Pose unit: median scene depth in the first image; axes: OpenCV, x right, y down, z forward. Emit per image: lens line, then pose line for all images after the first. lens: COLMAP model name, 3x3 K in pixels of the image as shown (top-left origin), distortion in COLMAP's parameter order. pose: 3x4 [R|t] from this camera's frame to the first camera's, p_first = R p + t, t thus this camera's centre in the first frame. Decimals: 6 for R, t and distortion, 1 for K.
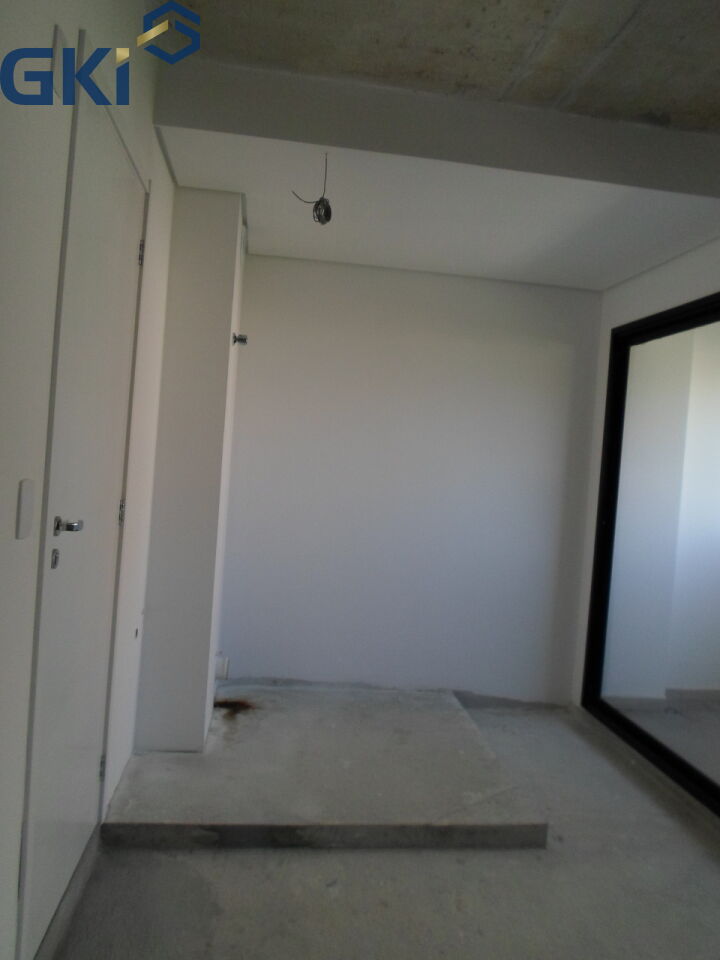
lens RADIAL K [[746.1, 0, 361.2], [0, 746.1, 462.4], [0, 0, 1]] dist [-0.006496, -0.011109]
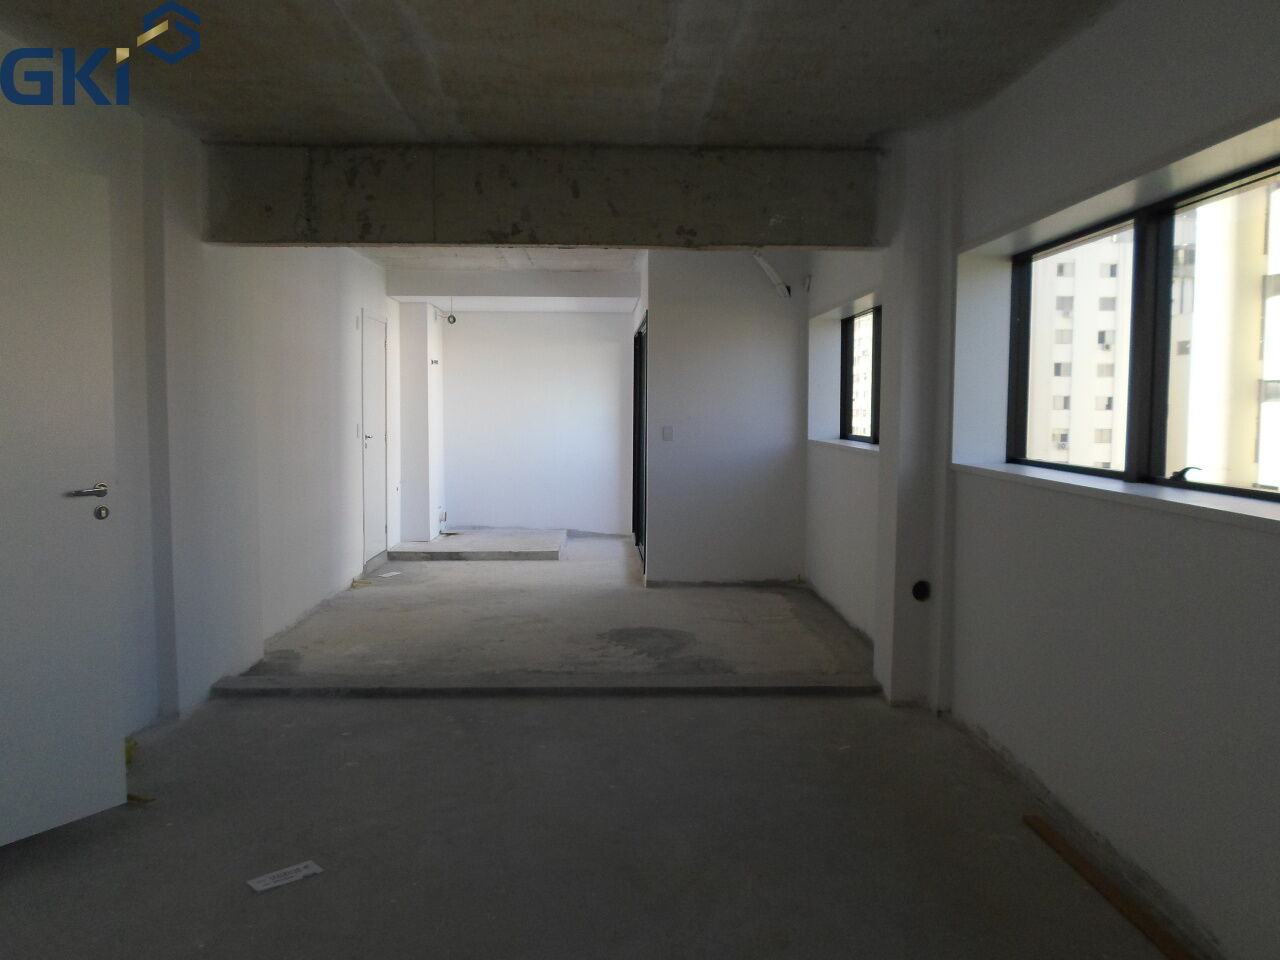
lens RADIAL K [[994.8, 0, 633.3], [0, 994.8, 463.0], [0, 0, 1]] dist [-0.006496, -0.011109]
pose [[0.992869, -0.063489, -0.100894, 0.882896], [0.068368, 0.996615, 0.045662, 0.049927], [0.097653, -0.052235, 0.993849, -2.385821]]
